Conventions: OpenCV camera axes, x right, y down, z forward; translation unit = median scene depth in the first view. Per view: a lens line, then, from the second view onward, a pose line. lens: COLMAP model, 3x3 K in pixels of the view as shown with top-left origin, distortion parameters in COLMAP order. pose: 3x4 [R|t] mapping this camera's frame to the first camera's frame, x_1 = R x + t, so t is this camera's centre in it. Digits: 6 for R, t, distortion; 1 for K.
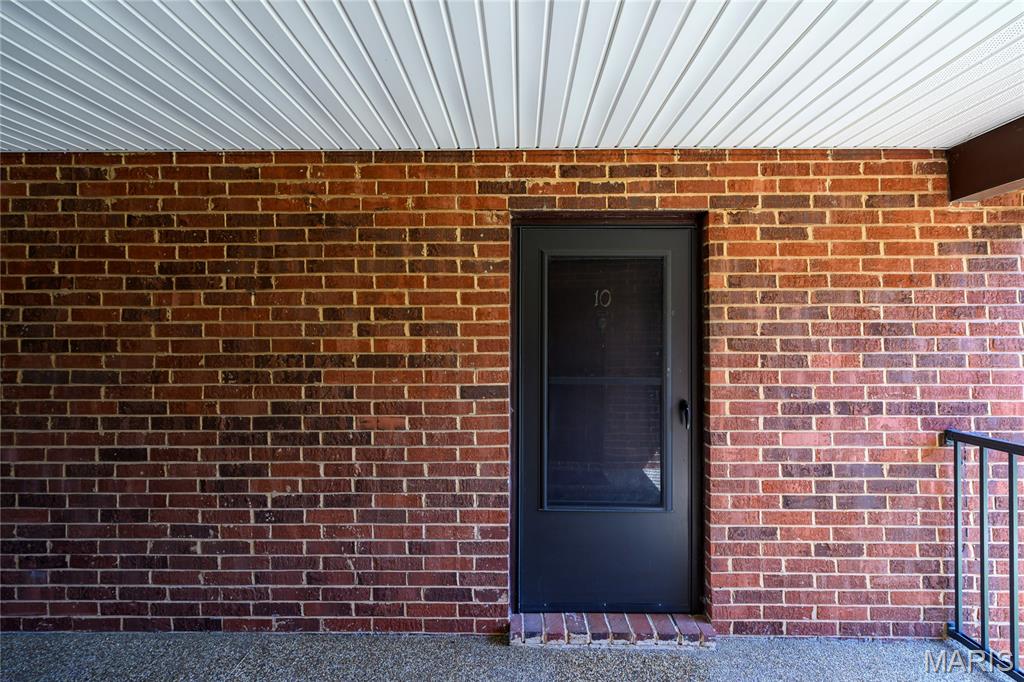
lens RADIAL K [[433.6, 0, 511.9], [0, 433.6, 323.9], [0, 0, 1]] dist [0.001801, -0.000307]
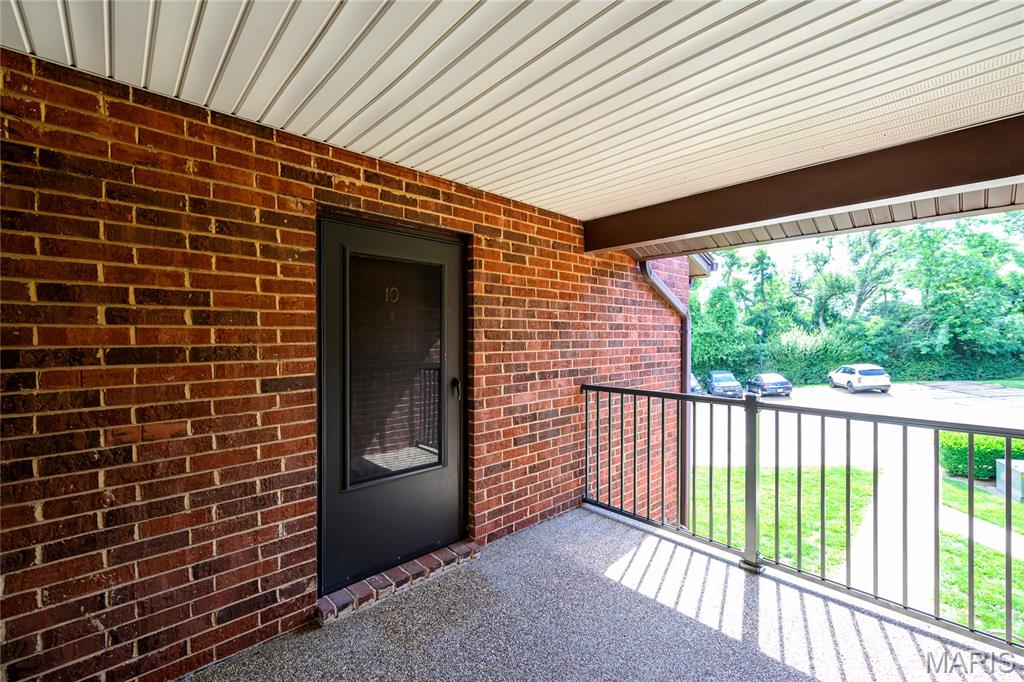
lens RADIAL K [[433.6, 0, 511.9], [0, 433.6, 323.9], [0, 0, 1]] dist [0.001801, -0.000307]
pose [[0.720010, 0.018867, 0.693708, -0.383046], [-0.021010, 0.999765, -0.005384, 0.018273], [-0.693646, -0.010698, 0.720237, -0.041877]]
